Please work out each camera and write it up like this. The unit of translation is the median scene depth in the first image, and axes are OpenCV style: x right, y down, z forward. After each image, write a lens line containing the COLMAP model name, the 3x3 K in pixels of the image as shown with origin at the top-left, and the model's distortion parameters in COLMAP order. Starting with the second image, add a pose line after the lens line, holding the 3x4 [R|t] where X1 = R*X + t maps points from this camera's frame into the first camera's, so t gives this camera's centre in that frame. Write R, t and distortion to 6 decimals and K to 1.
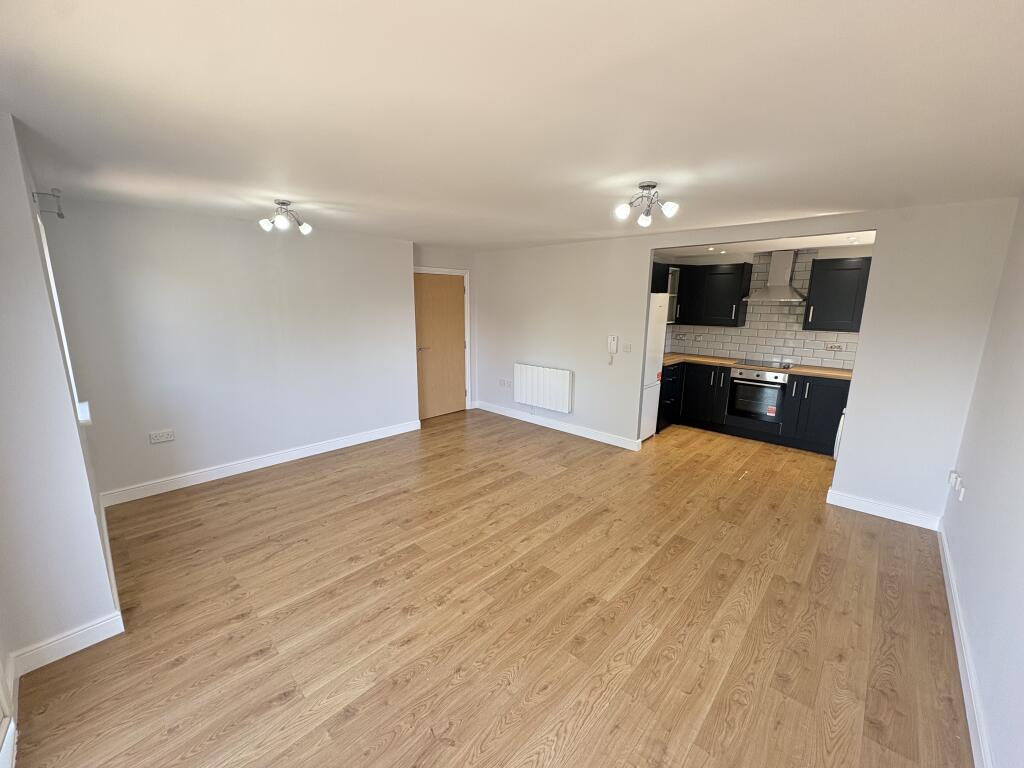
lens RADIAL K [[406.1, 0, 511.6], [0, 406.1, 384.1], [0, 0, 1]] dist [-0.000926, 0.000055]
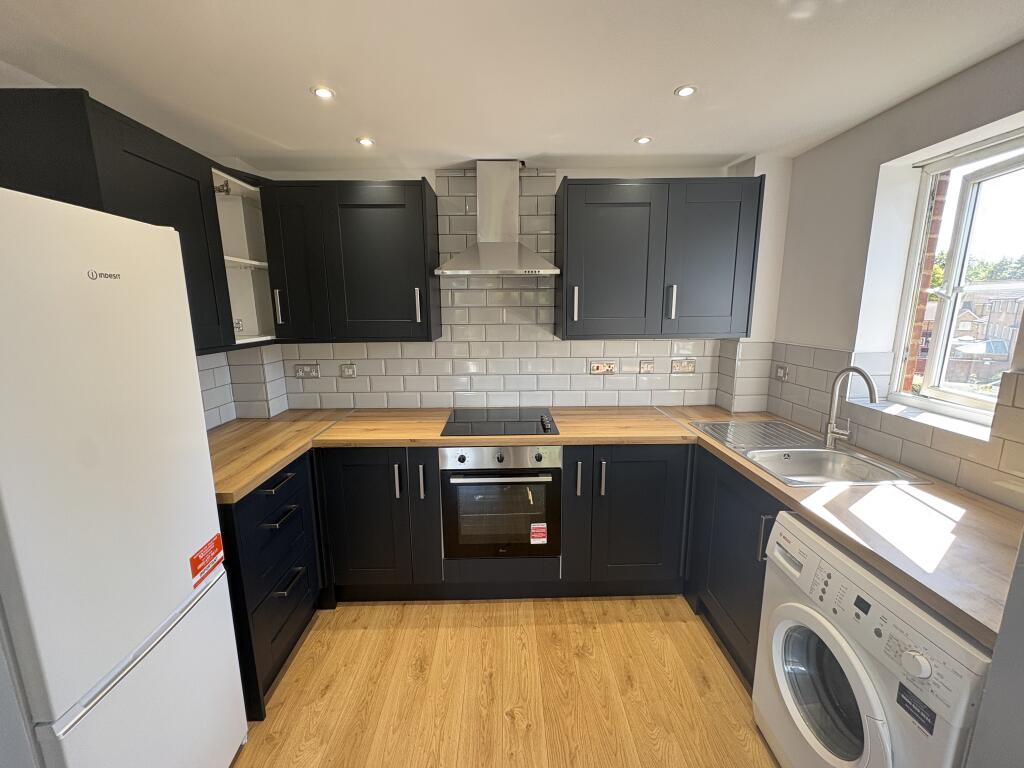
lens RADIAL K [[406.1, 0, 511.6], [0, 406.1, 384.1], [0, 0, 1]] dist [-0.000926, 0.000055]
pose [[0.717482, -0.145934, 0.681119, 0.510346], [0.155018, 0.986739, 0.048121, -0.163467], [-0.679109, 0.071060, 0.730590, 1.007826]]
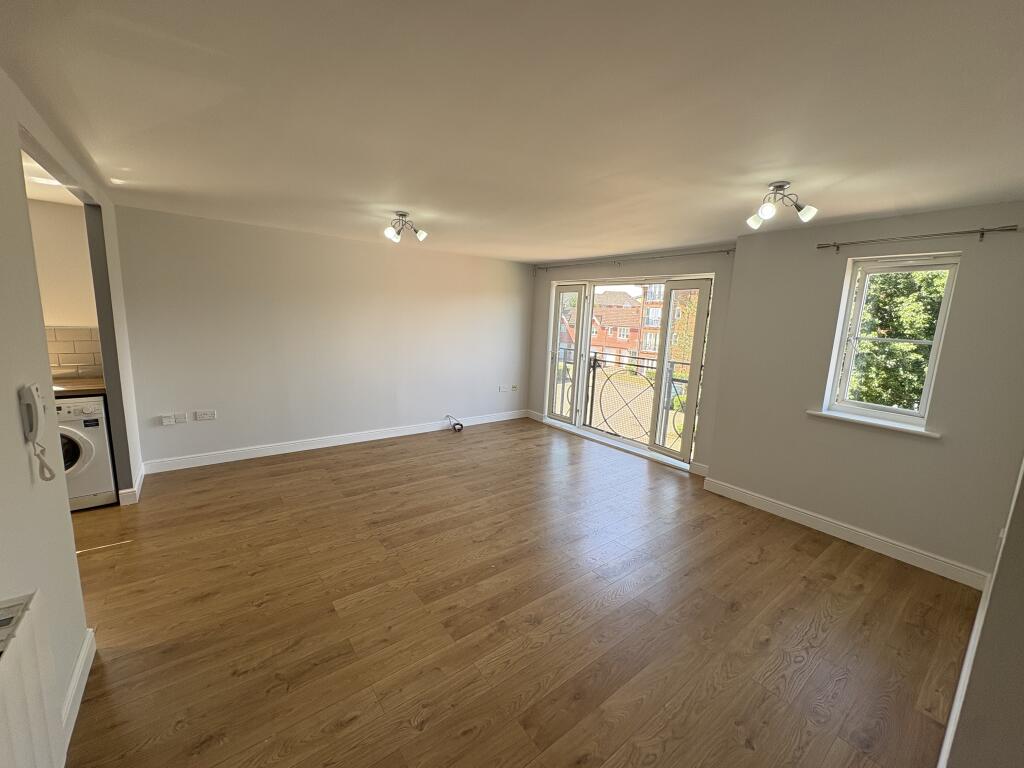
lens RADIAL K [[406.1, 0, 511.6], [0, 406.1, 384.1], [0, 0, 1]] dist [-0.000926, 0.000055]
pose [[-0.985213, -0.078022, 0.152540, -0.189705], [-0.018807, 0.934166, 0.356343, -0.316954], [-0.170300, 0.348205, -0.921820, 1.669463]]
